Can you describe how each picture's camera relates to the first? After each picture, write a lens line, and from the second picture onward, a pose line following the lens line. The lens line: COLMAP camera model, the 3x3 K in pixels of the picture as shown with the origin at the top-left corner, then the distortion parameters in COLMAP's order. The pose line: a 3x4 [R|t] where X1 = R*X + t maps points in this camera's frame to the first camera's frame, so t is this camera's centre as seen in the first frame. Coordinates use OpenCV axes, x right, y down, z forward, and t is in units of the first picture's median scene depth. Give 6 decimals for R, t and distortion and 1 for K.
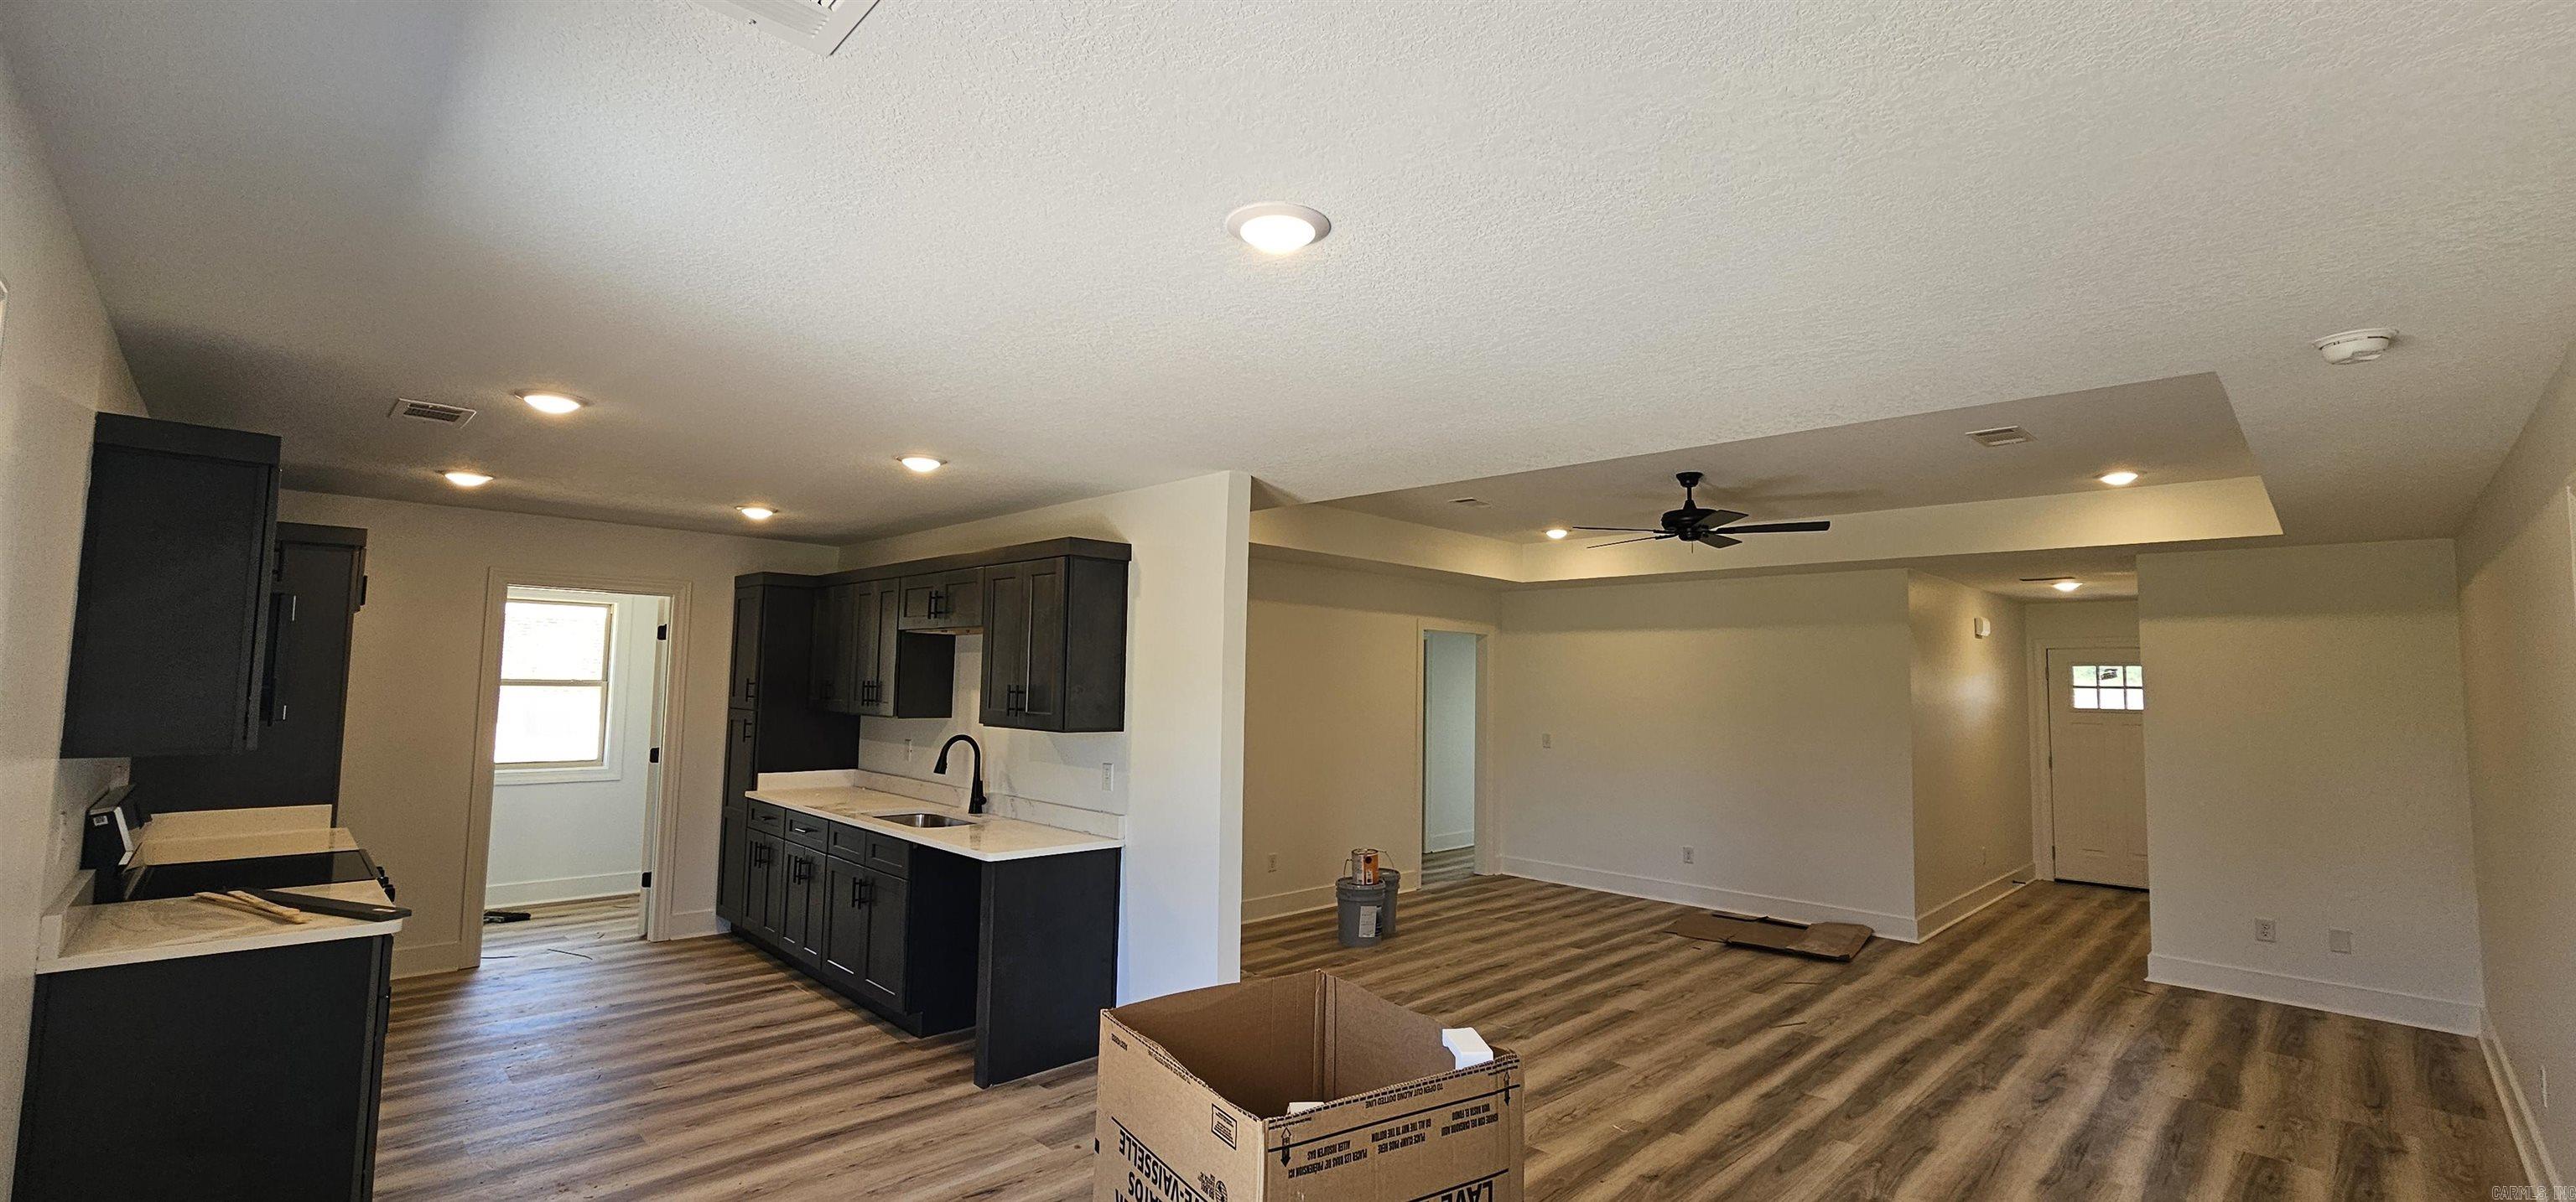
lens RADIAL K [[1043.7, 0, 1300.8], [0, 1043.7, 607.4], [0, 0, 1]] dist [-0.000550, -0.000398]
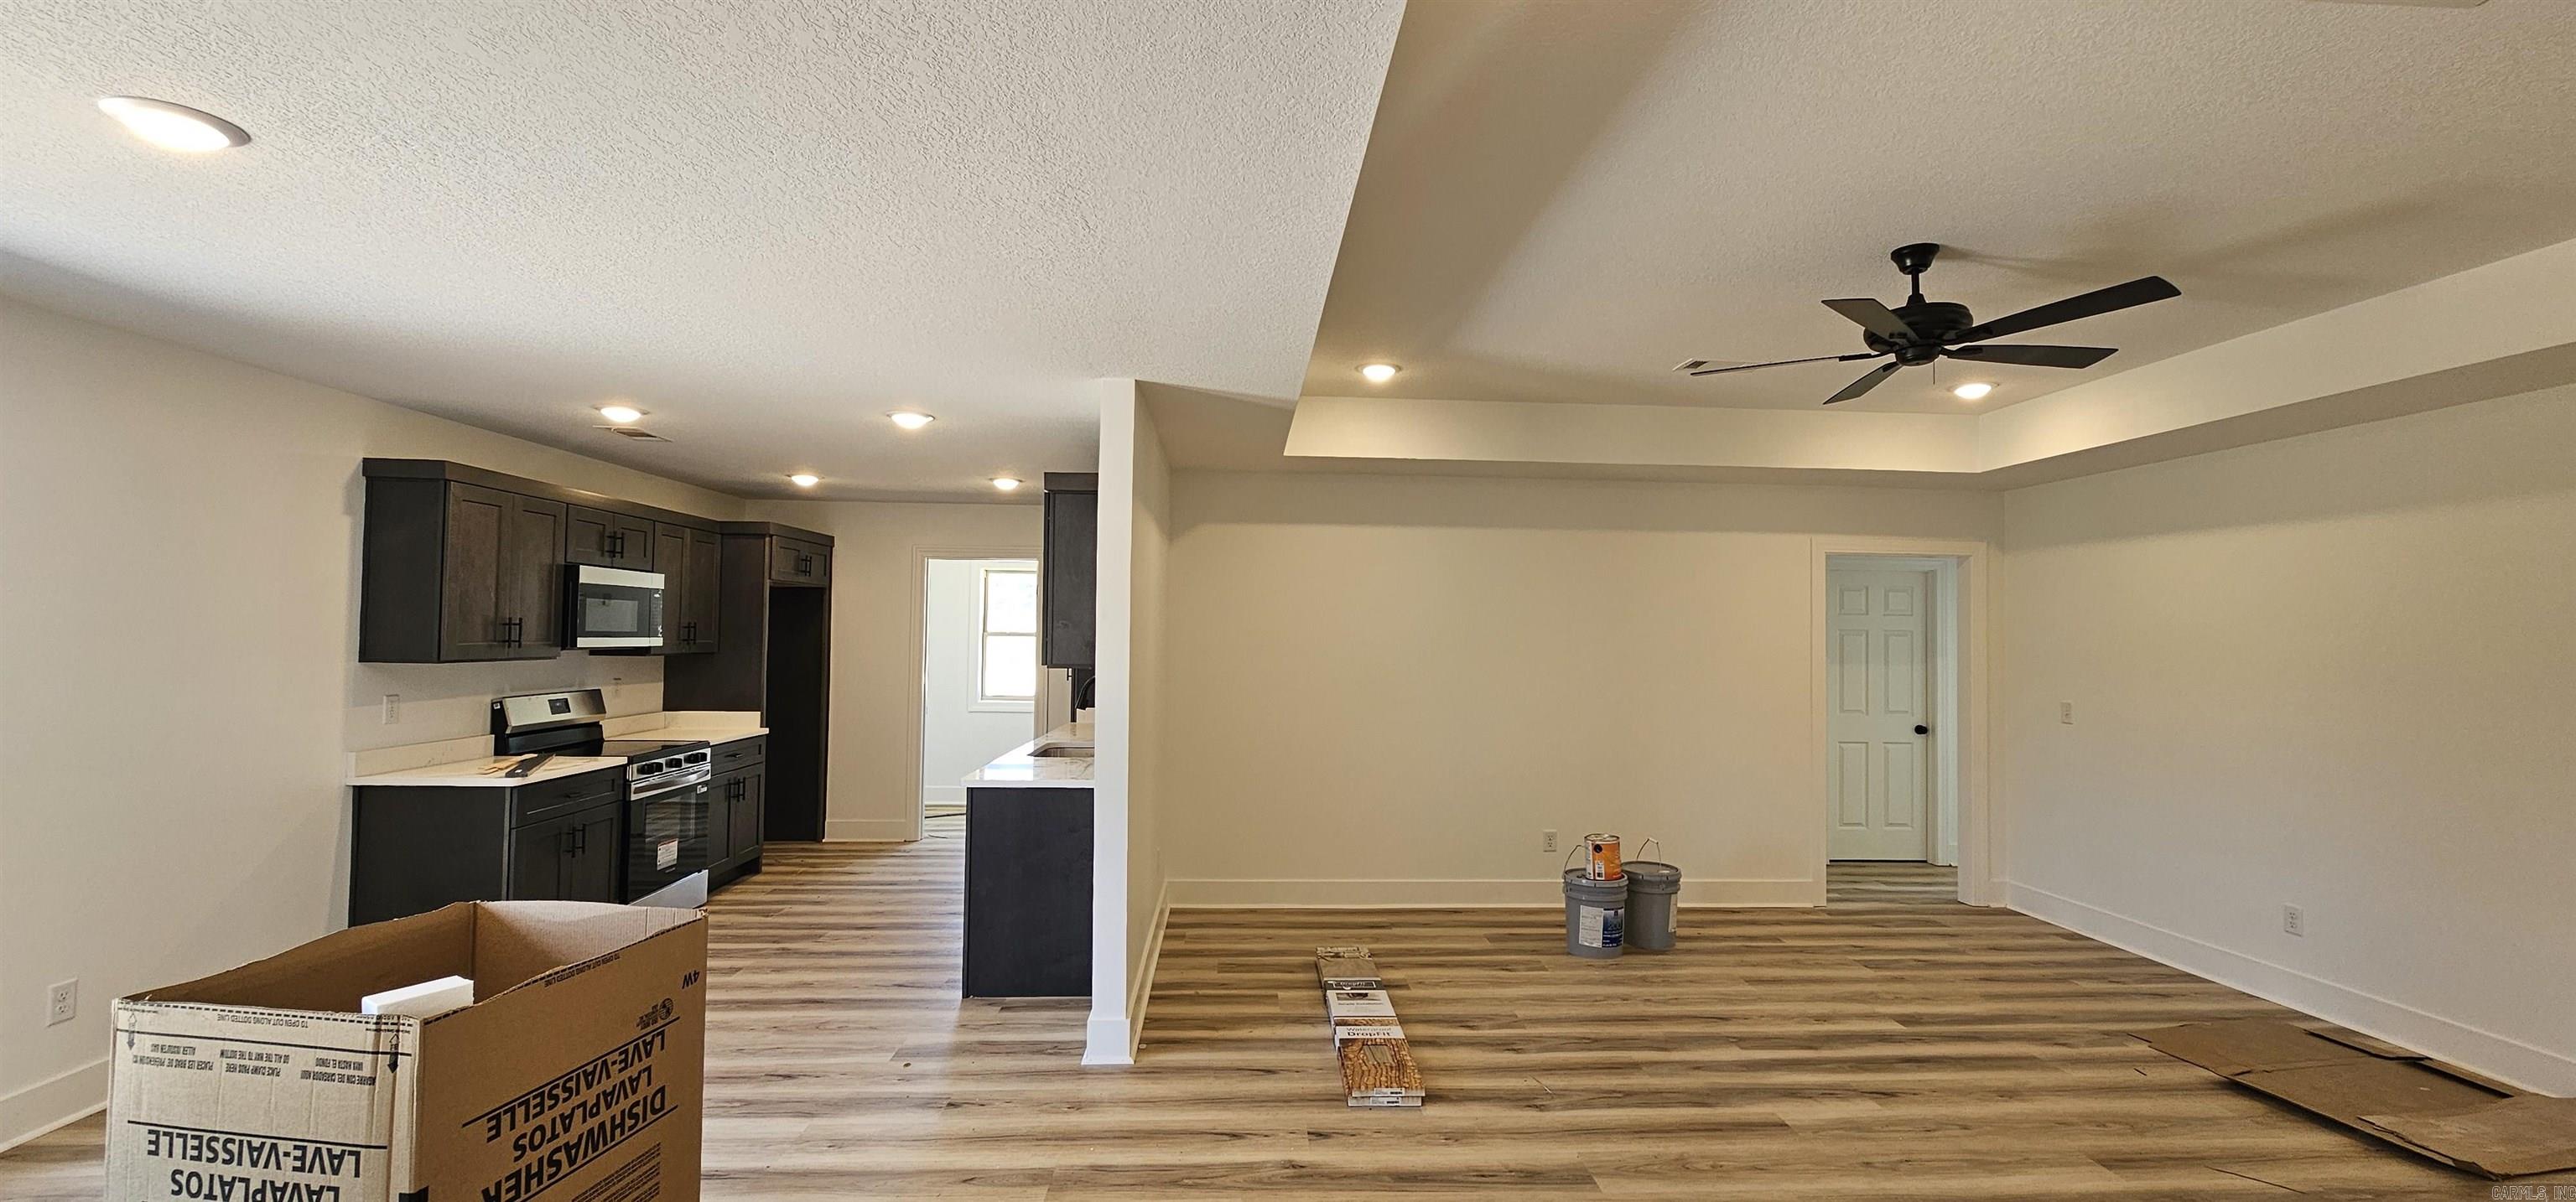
lens RADIAL K [[1044.7, 0, 1288.0], [0, 1044.7, 601.0], [0, 0, 1]] dist [-0.000042, 0.001002]
pose [[0.751067, -0.031361, -0.659481, 0.520957], [0.049651, 0.998726, 0.009053, 0.049746], [0.658357, -0.039543, 0.751667, 0.340575]]
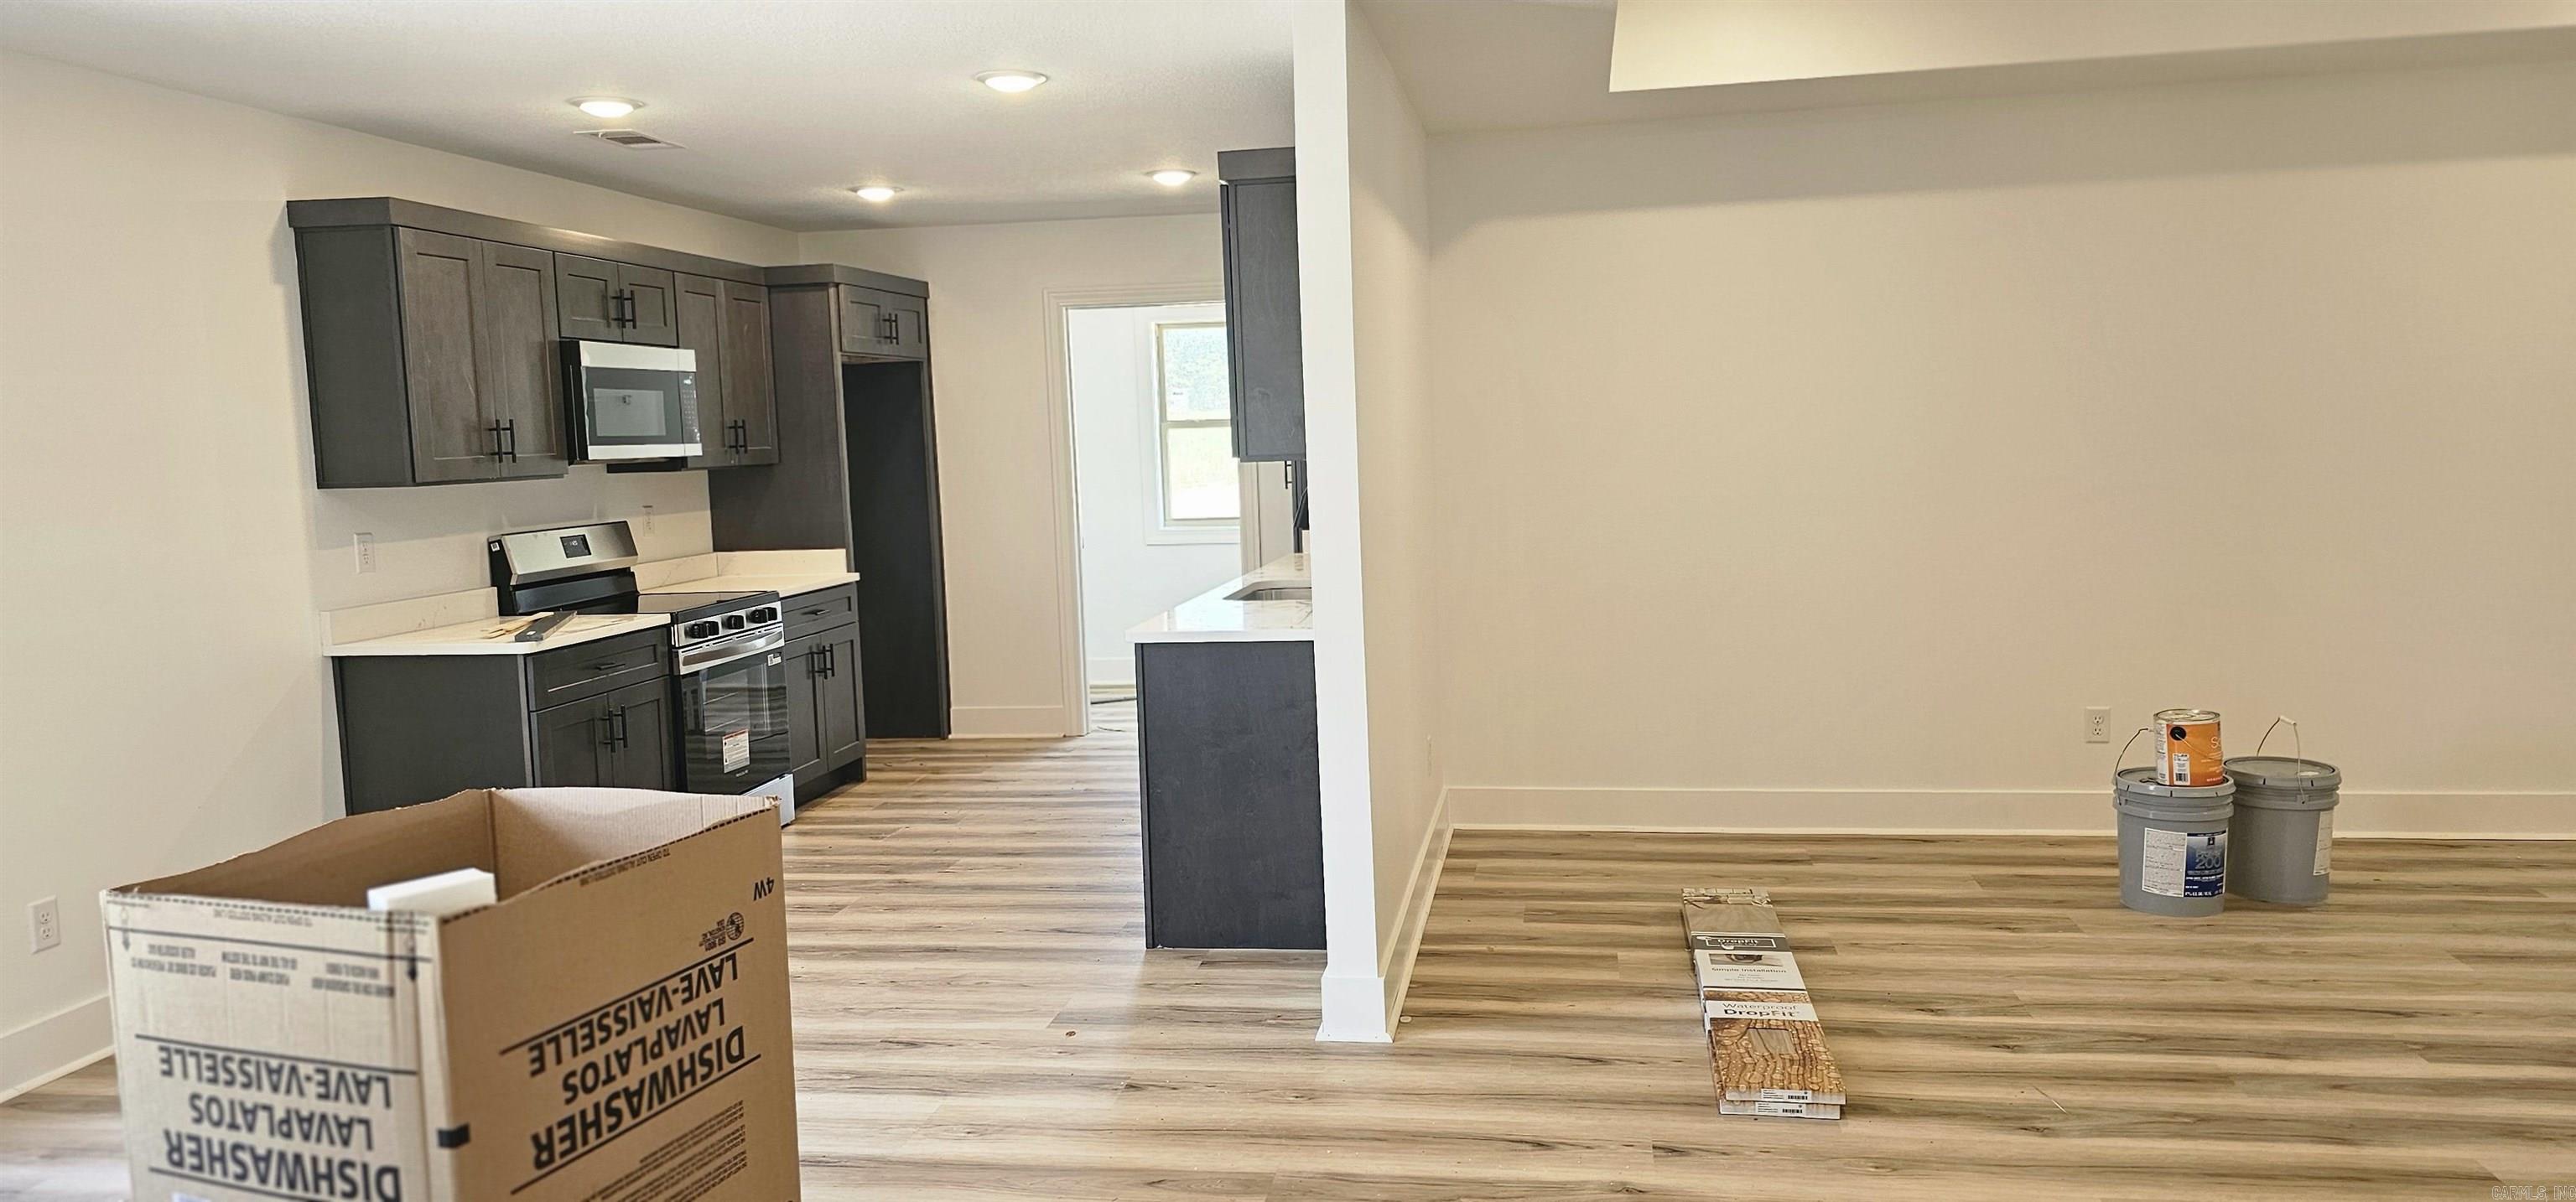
lens RADIAL K [[1709.7, 0, 1302.2], [0, 1709.7, 578.0], [0, 0, 1]] dist [0.076741, -0.072327]
pose [[0.595350, 0.032664, -0.802802, 0.560181], [0.102871, 0.987851, 0.116481, 0.061387], [0.796854, -0.151932, 0.584757, 0.335587]]
